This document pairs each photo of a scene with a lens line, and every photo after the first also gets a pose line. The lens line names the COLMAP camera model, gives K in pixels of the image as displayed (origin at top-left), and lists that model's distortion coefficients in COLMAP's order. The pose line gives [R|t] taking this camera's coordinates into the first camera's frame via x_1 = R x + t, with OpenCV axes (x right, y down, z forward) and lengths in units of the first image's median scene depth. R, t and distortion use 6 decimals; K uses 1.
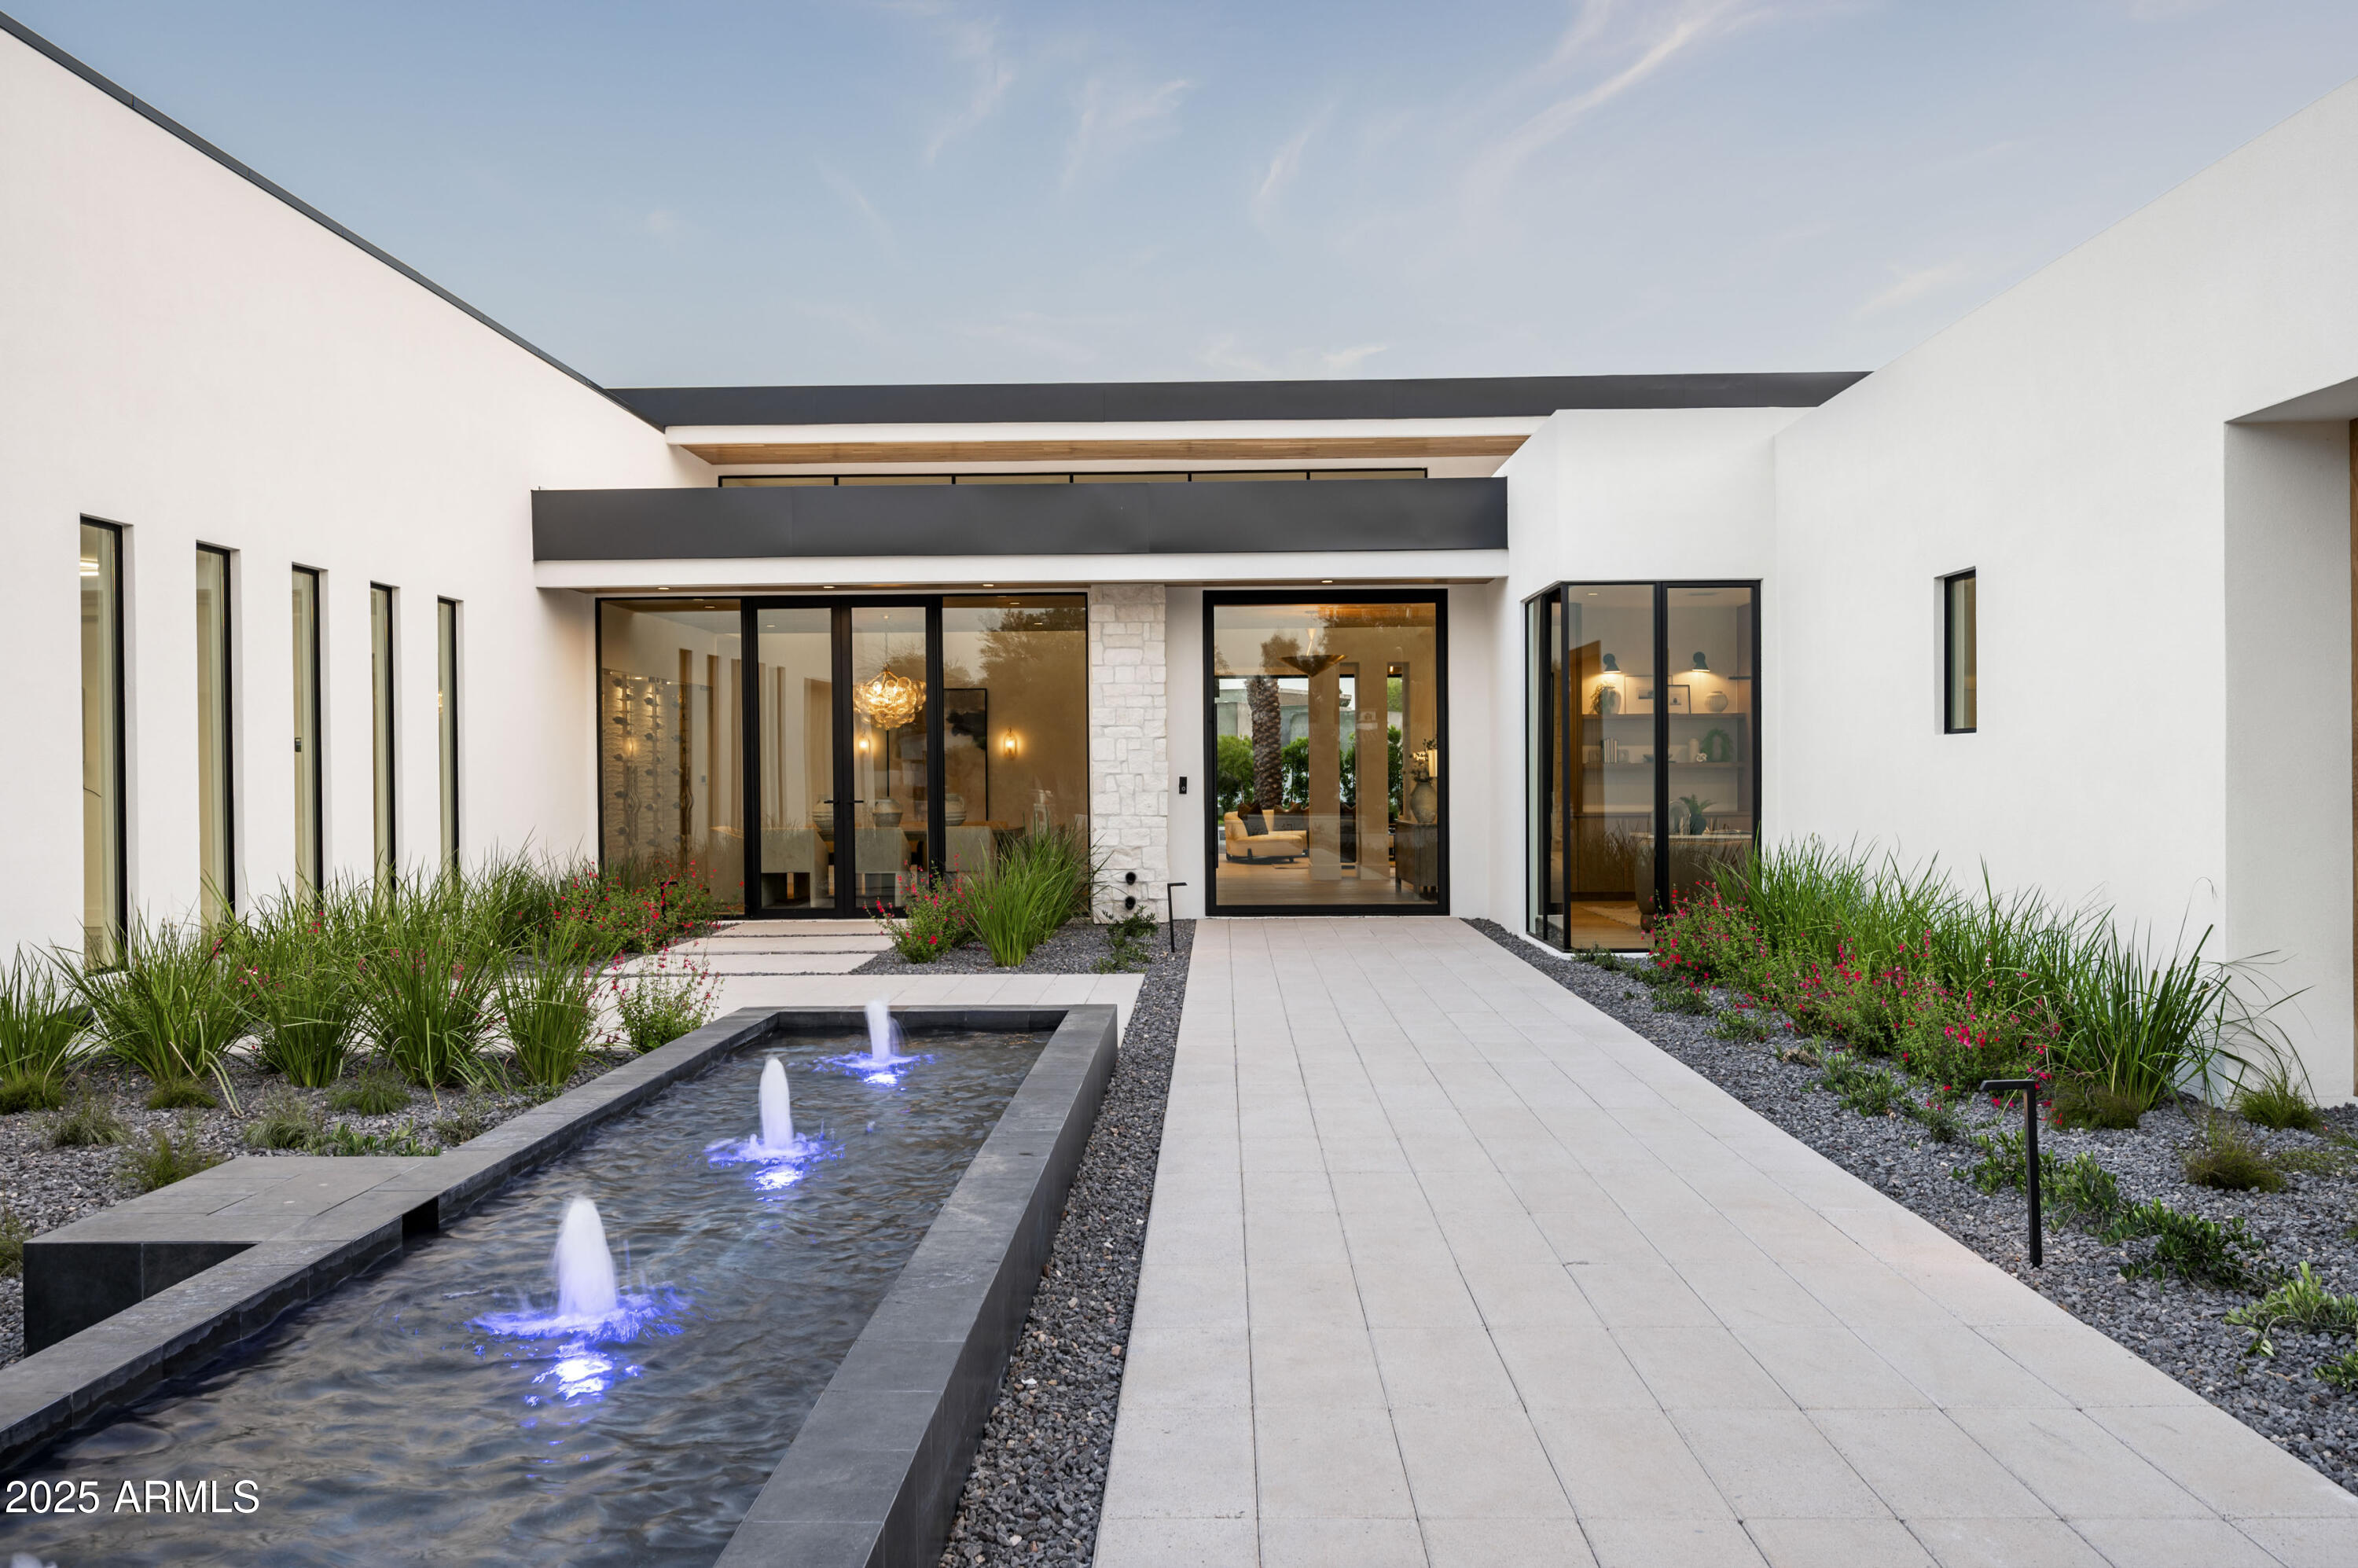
lens RADIAL K [[1847.2, 0, 1179.0], [0, 1847.2, 784.0], [0, 0, 1]] dist [0.007178, 0.005947]
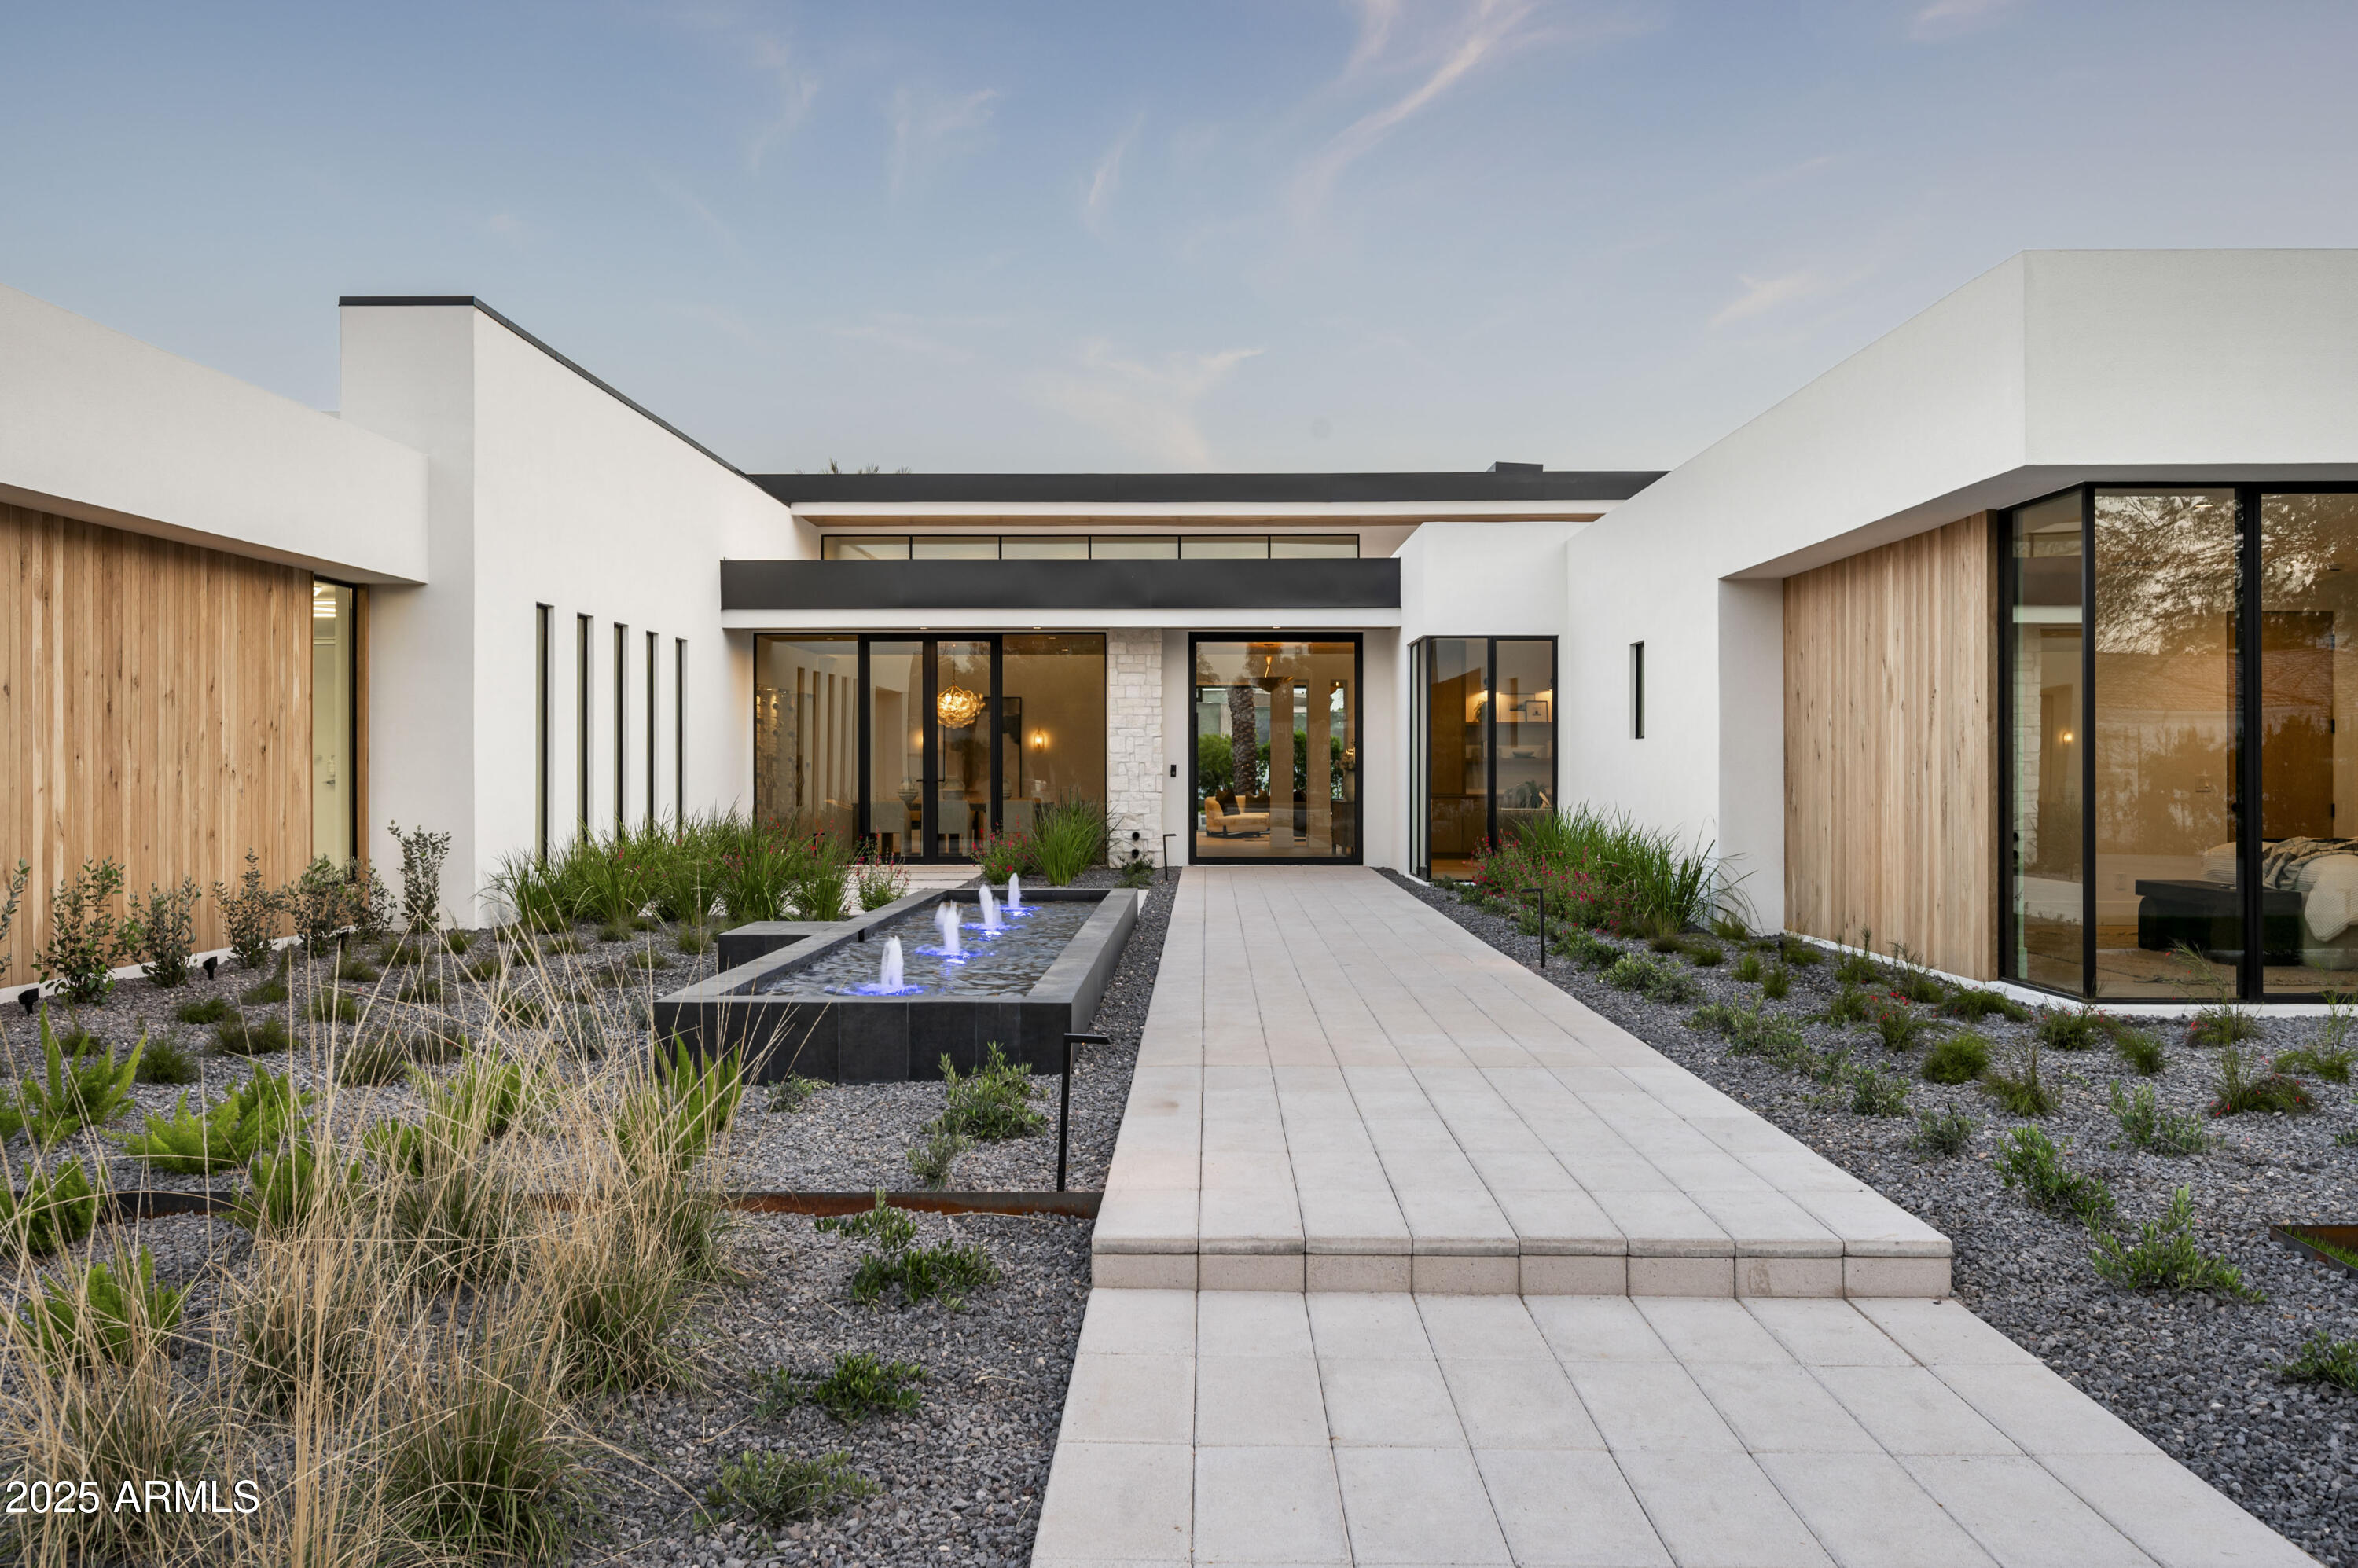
lens RADIAL K [[1847.2, 0, 1179.0], [0, 1847.2, 784.0], [0, 0, 1]] dist [0.007178, 0.005947]
pose [[0.999935, 0.008023, 0.008050, -0.004928], [-0.008030, 0.999967, 0.000855, 0.009789], [-0.008042, -0.000920, 0.999967, -0.414658]]
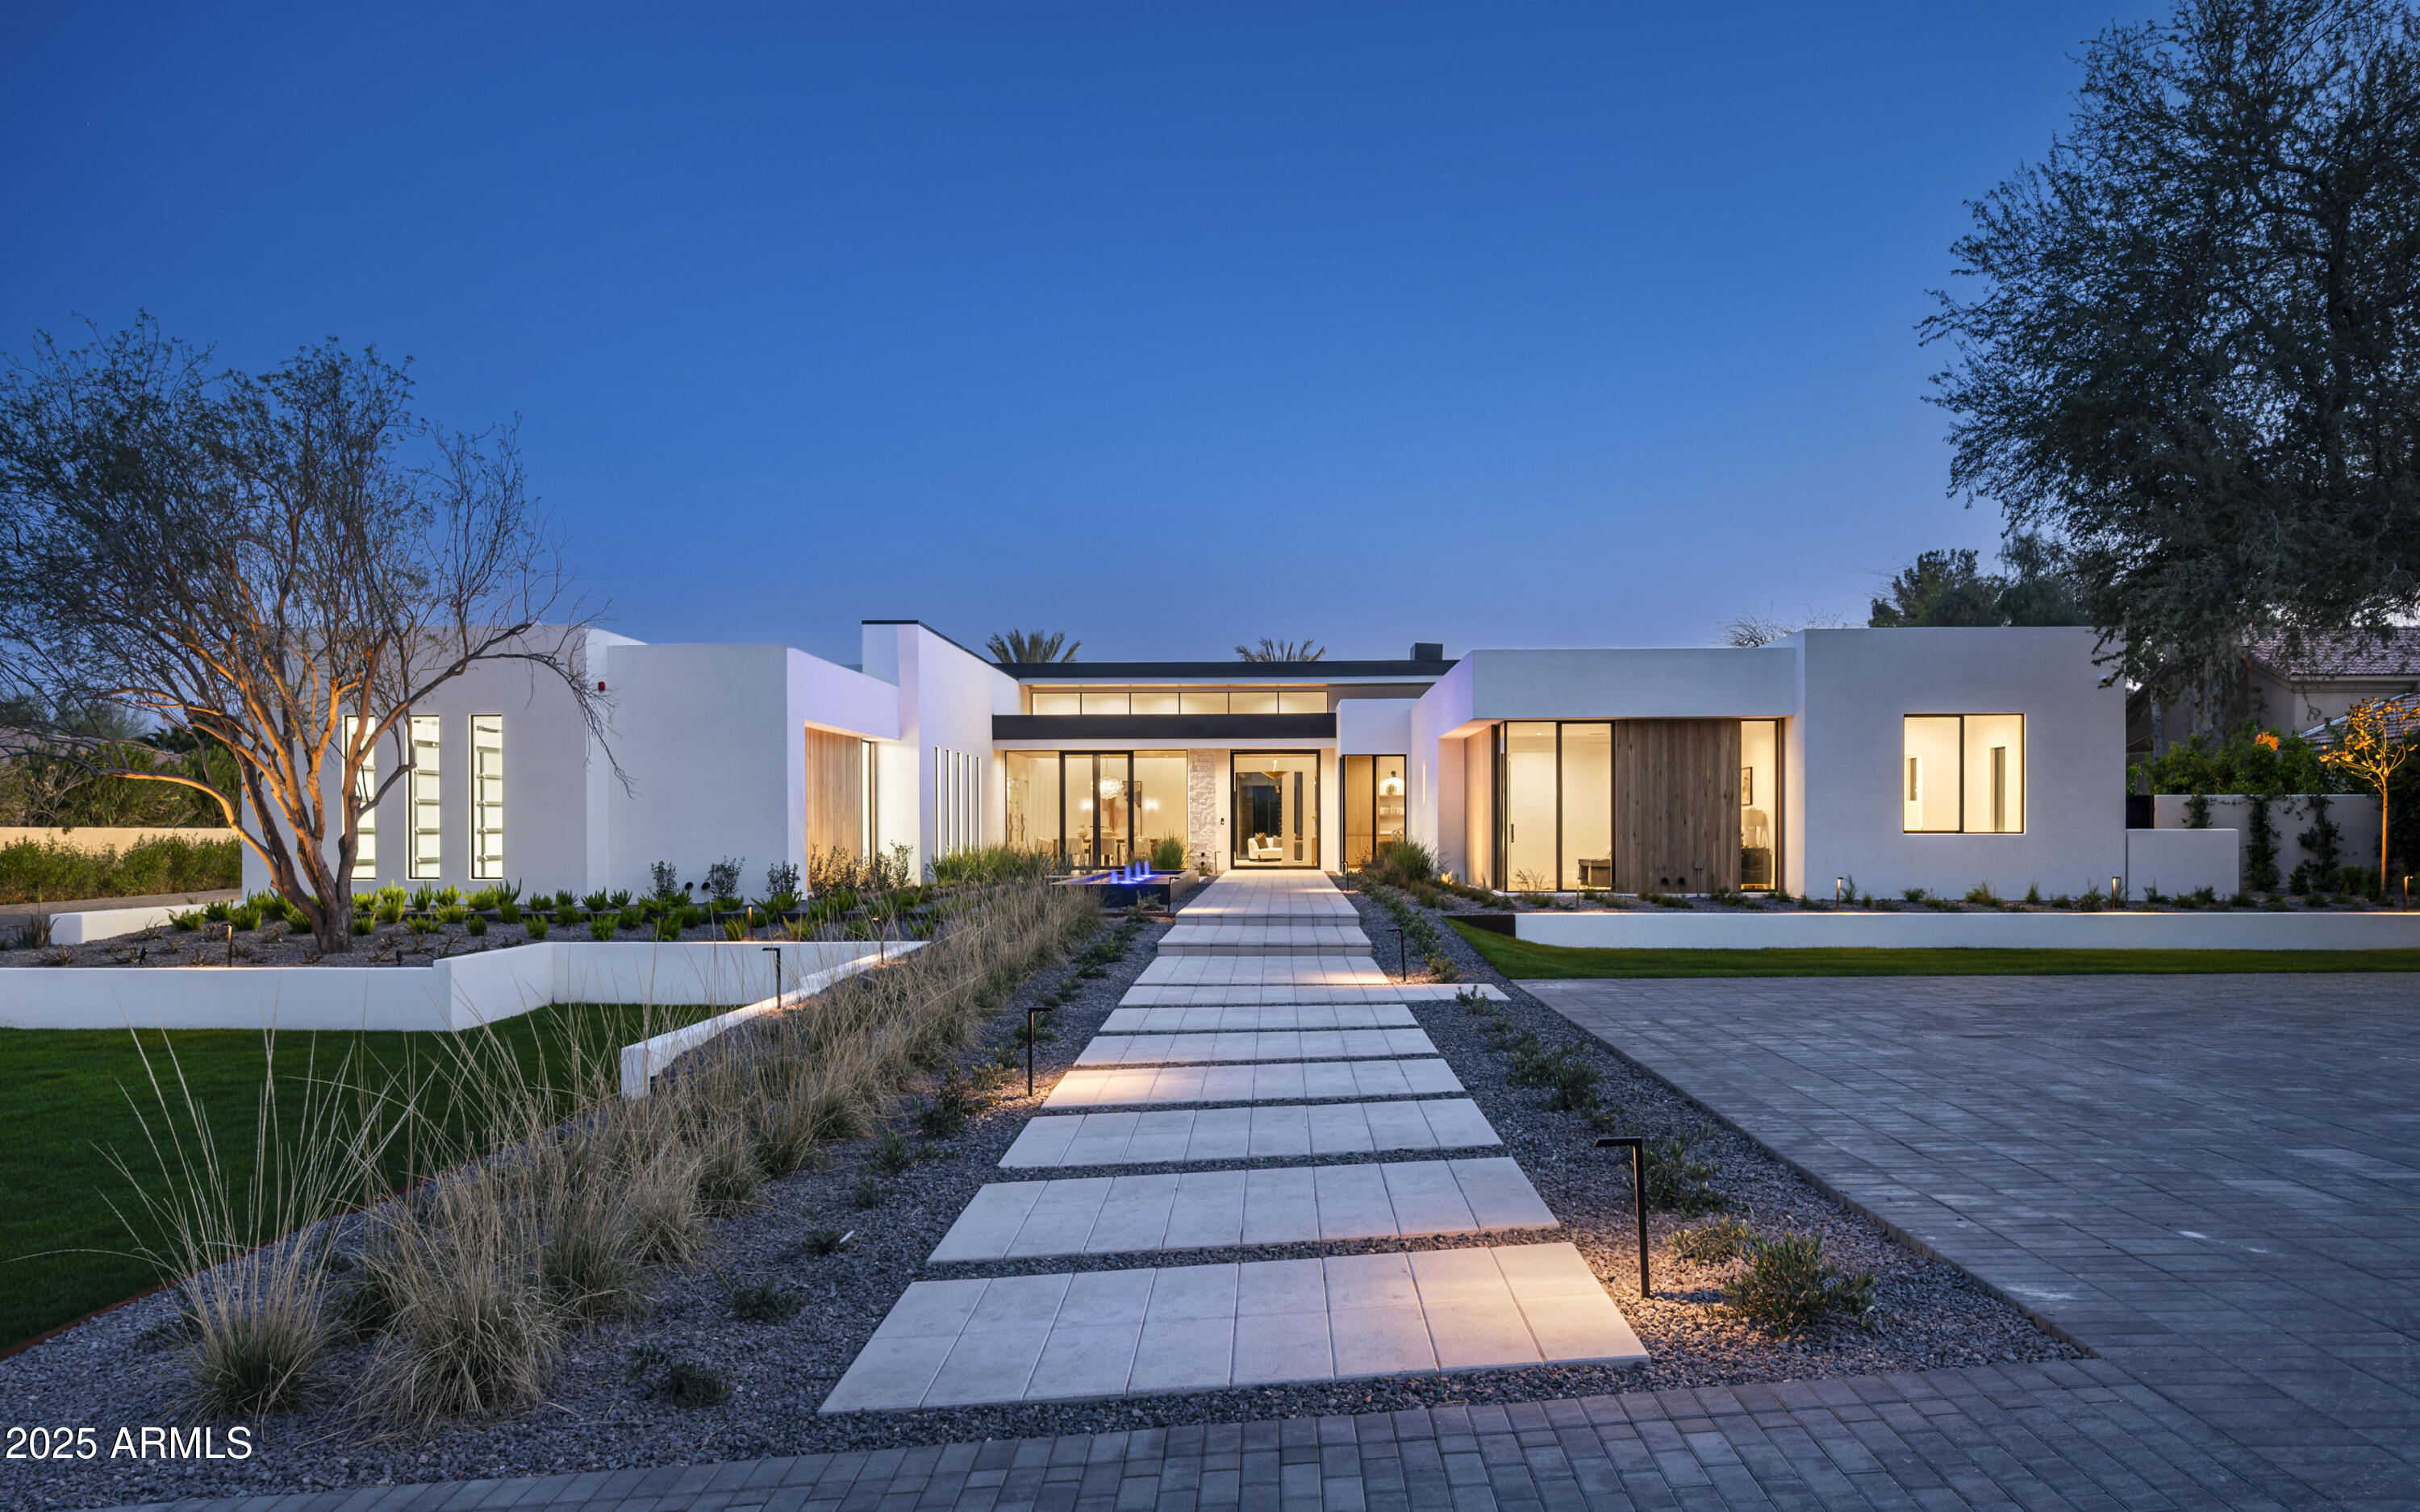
lens RADIAL K [[1587.0, 0, 1210.0], [0, 1587.0, 756.0], [0, 0, 1]] dist [-0.001234, -0.000110]
pose [[0.999706, 0.005641, -0.023593, 0.039085], [-0.006872, 0.998600, -0.052440, 0.028110], [0.023264, 0.052586, 0.998345, -1.355325]]
